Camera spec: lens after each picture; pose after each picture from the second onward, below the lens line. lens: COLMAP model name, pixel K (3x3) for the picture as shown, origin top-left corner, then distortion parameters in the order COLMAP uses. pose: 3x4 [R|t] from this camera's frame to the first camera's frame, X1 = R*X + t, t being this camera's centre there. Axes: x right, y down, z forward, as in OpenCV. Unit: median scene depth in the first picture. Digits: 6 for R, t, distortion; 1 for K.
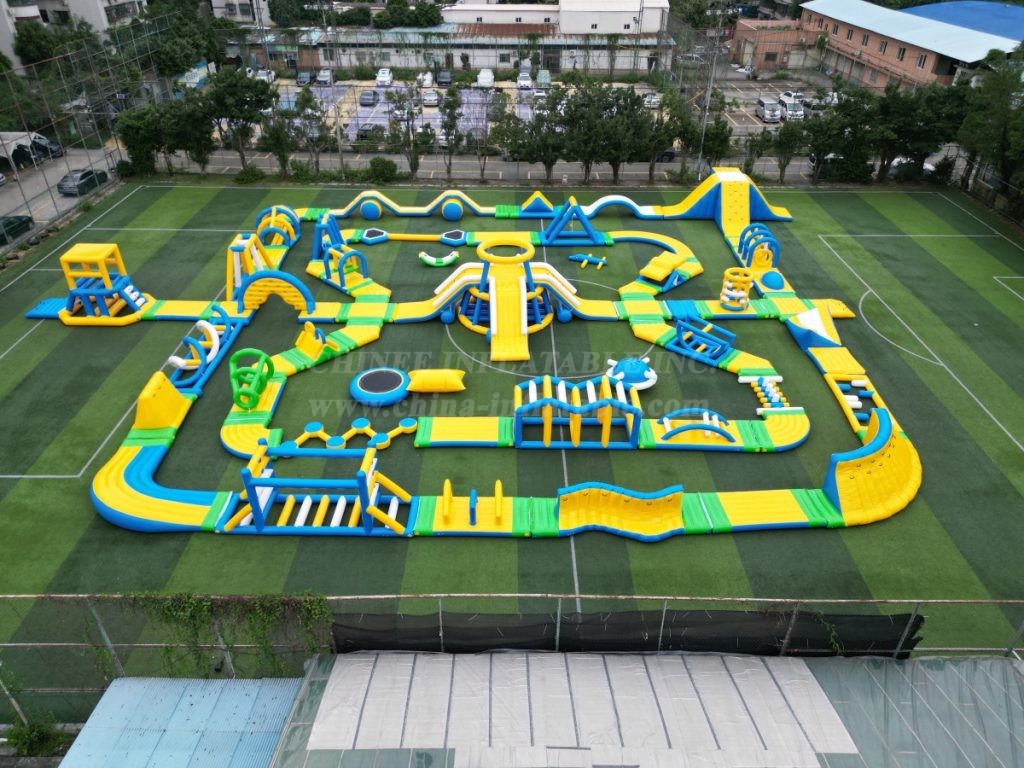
lens RADIAL K [[714.4, 0, 512.0], [0, 714.4, 384.0], [0, 0, 1]] dist [0.063230, -0.057953]
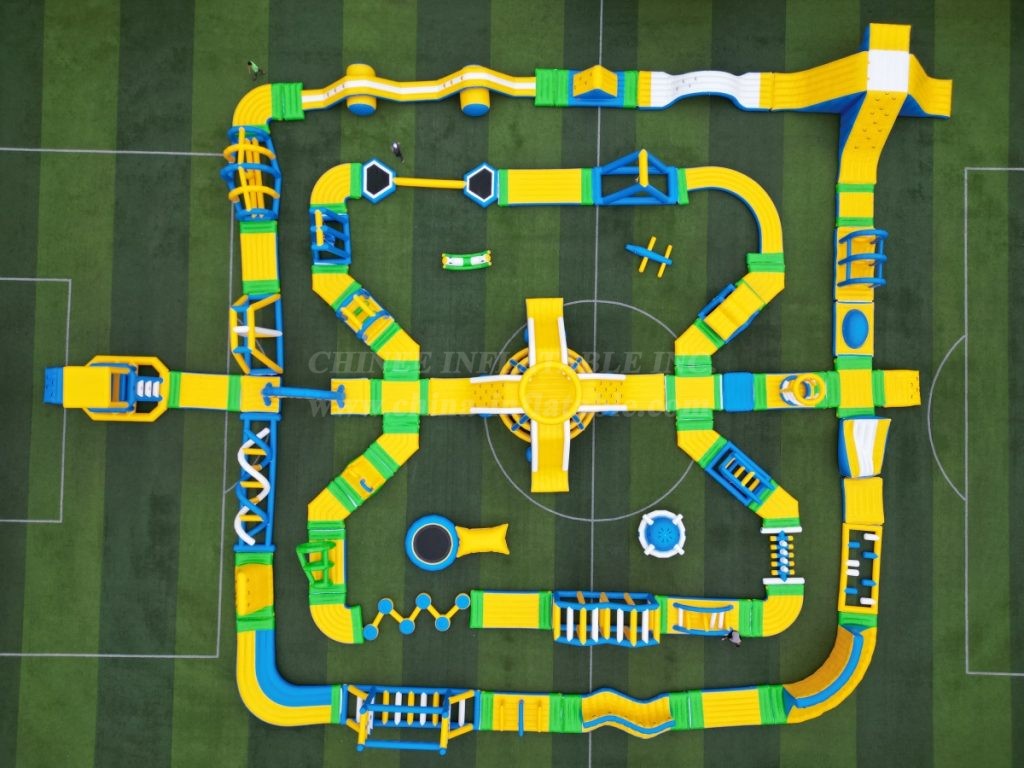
lens RADIAL K [[714.4, 0, 512.0], [0, 714.4, 384.0], [0, 0, 1]] dist [0.063230, -0.057953]
pose [[0.999831, 0.018086, -0.003300, -0.054263], [-0.007700, 0.574974, 0.818135, -0.918440], [0.016694, -0.817972, 0.575016, 0.496690]]
